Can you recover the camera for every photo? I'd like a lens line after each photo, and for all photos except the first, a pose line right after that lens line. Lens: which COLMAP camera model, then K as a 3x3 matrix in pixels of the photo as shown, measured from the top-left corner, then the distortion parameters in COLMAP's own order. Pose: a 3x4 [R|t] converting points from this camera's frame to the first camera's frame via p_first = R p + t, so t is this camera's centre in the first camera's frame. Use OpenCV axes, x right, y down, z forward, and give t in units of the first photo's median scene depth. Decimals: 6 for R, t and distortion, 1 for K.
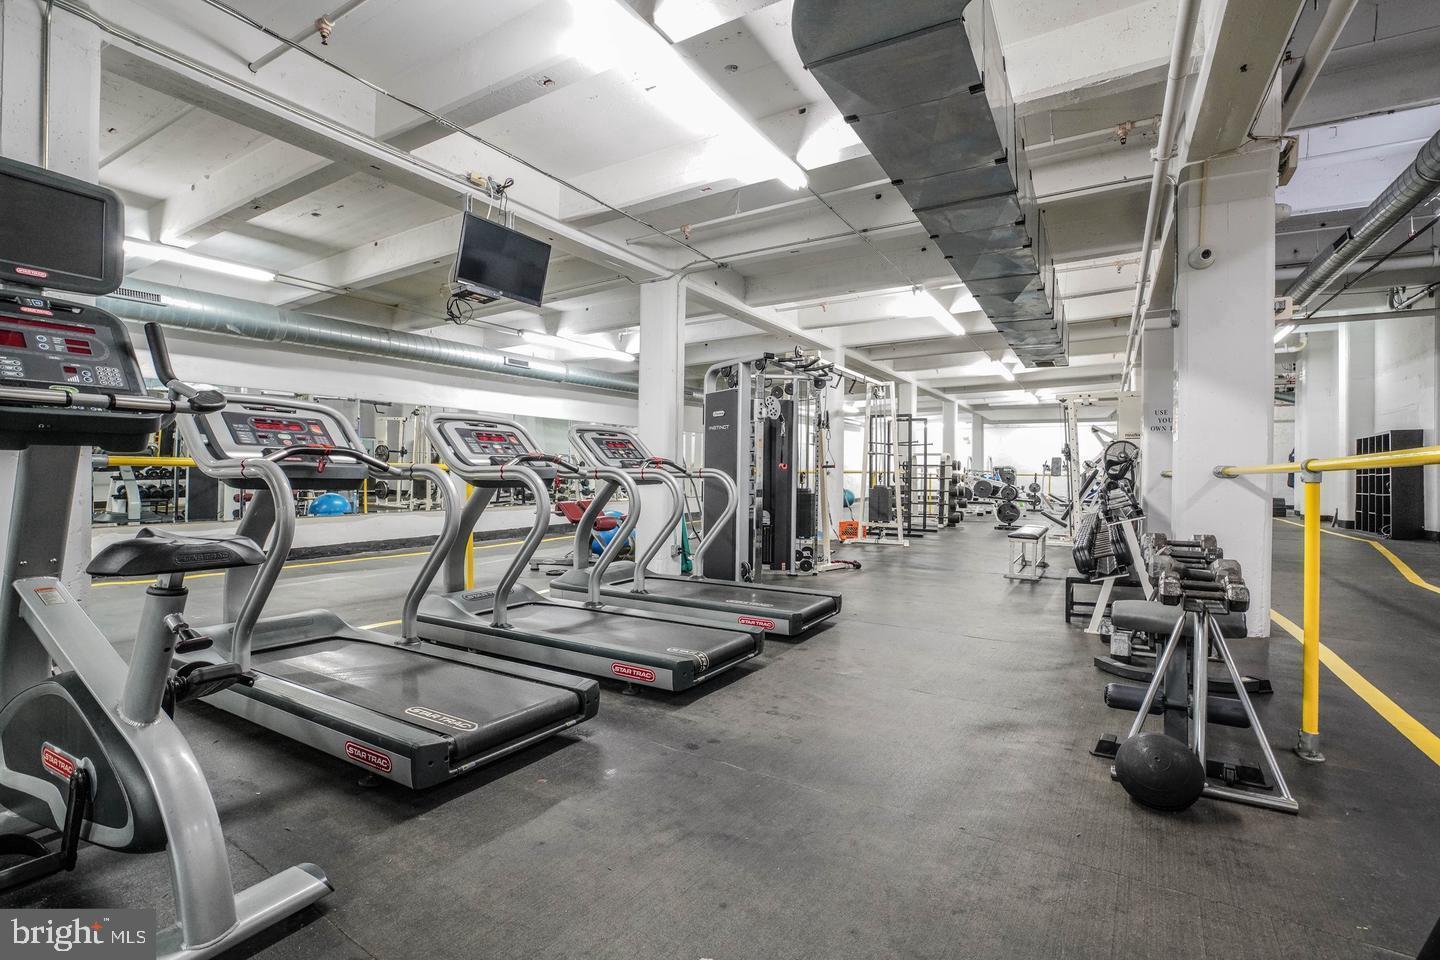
lens RADIAL K [[664.5, 0, 714.7], [0, 664.5, 480.0], [0, 0, 1]] dist [-0.045013, 0.014340]
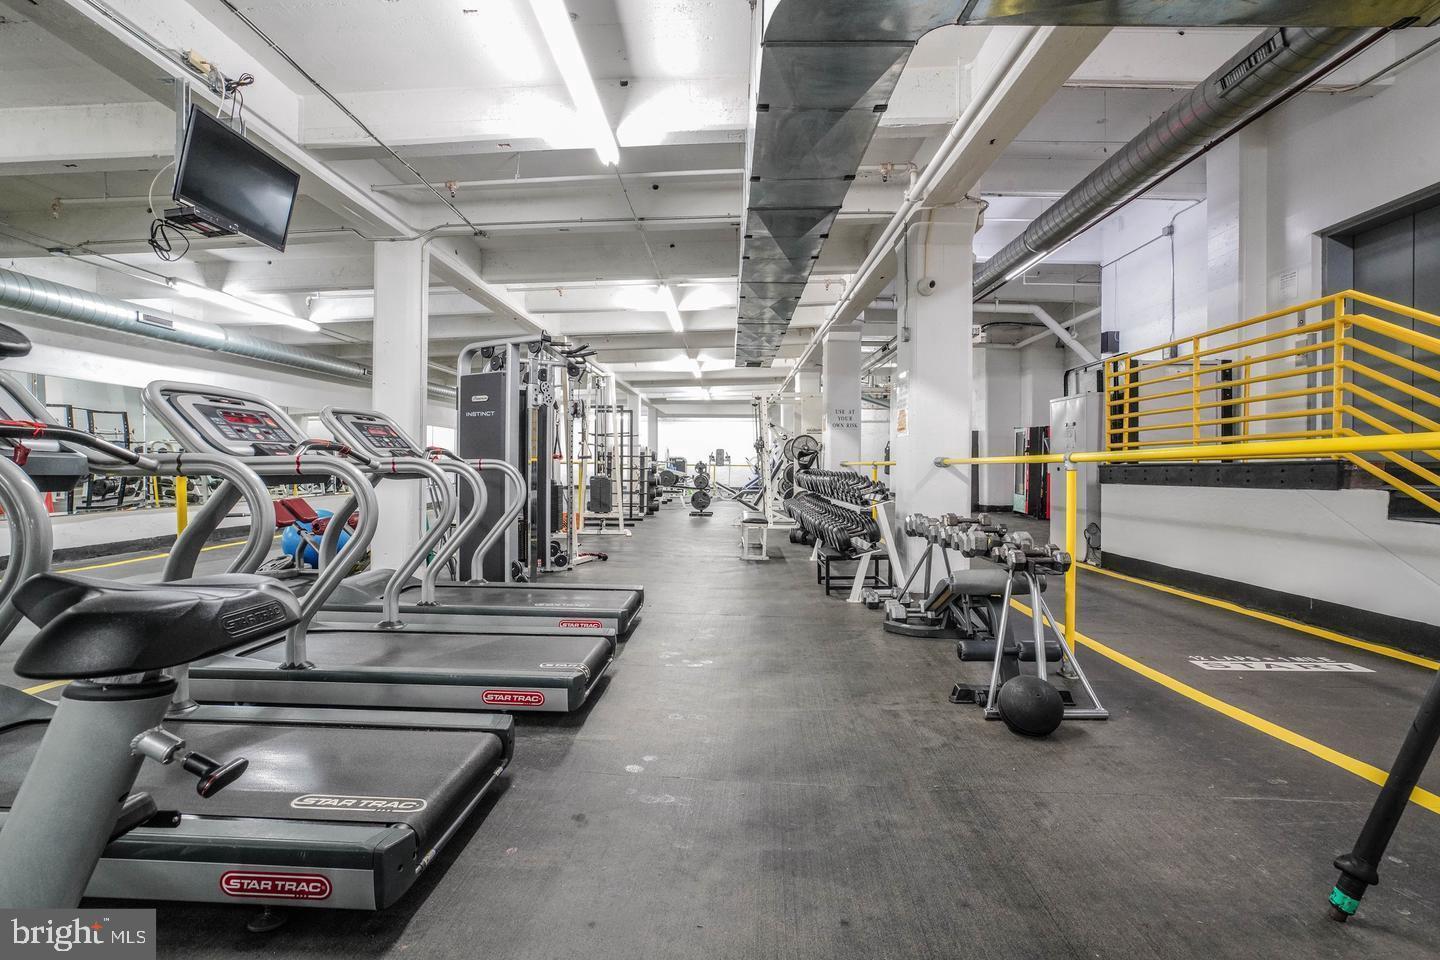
lens RADIAL K [[664.5, 0, 712.8], [0, 664.5, 481.3], [0, 0, 1]] dist [-0.045013, 0.014340]
pose [[0.882372, -0.015540, 0.470296, -0.144548], [0.008007, 0.999806, 0.018014, -0.001130], [-0.470484, -0.012129, 0.882325, 0.065920]]
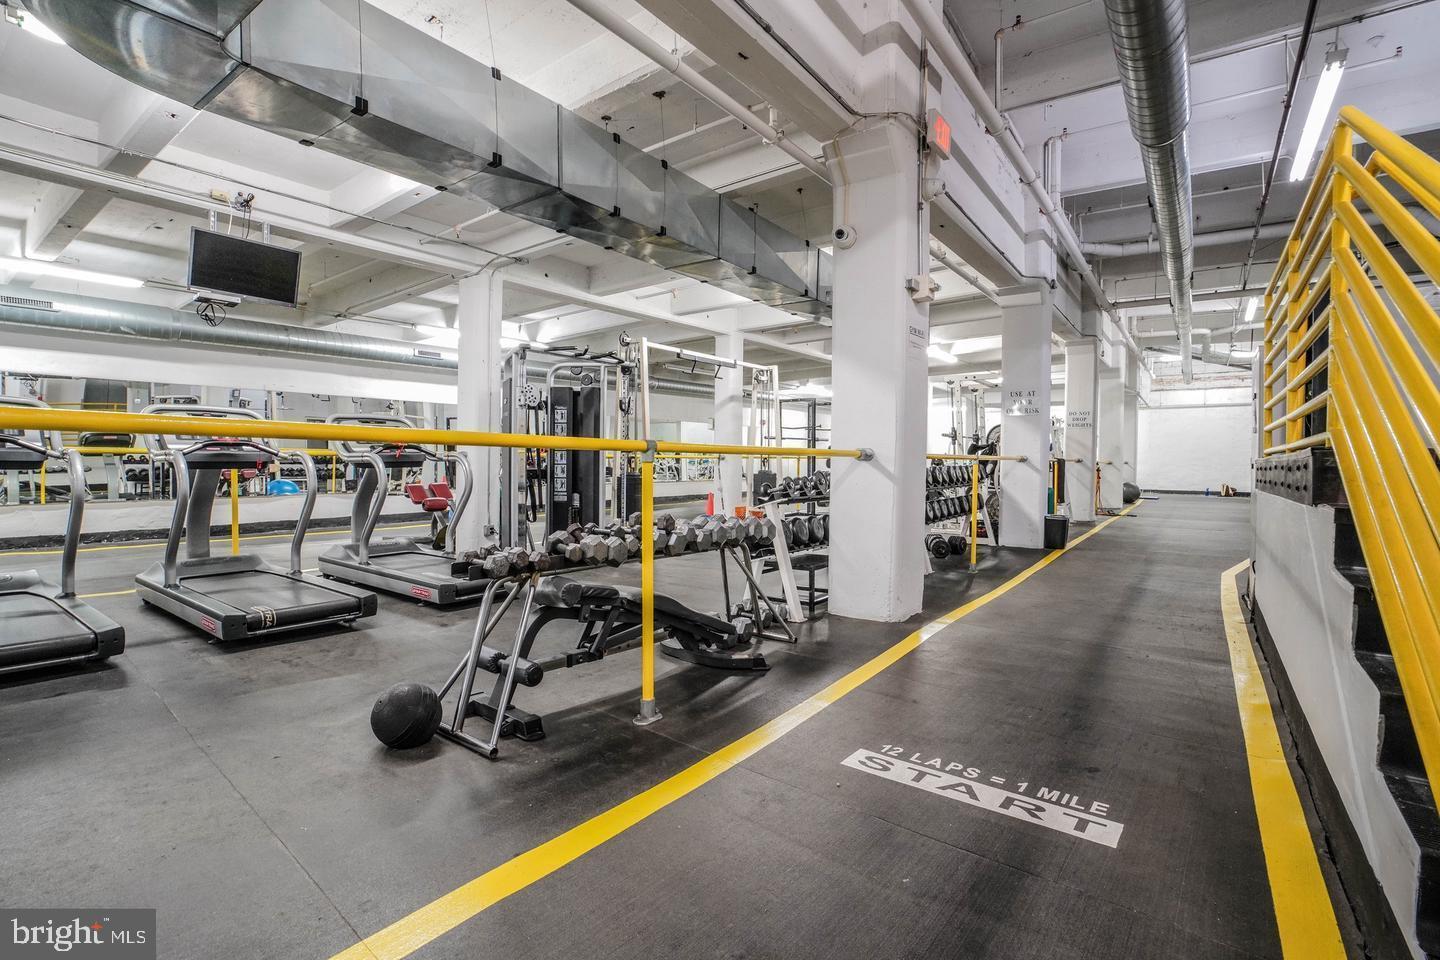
lens RADIAL K [[664.5, 0, 703.9], [0, 664.5, 482.6], [0, 0, 1]] dist [-0.045013, 0.014340]
pose [[0.993876, 0.005004, -0.110388, 0.458428], [-0.002111, 0.999652, 0.026312, 0.003380], [0.110482, -0.025918, 0.993540, -0.023301]]
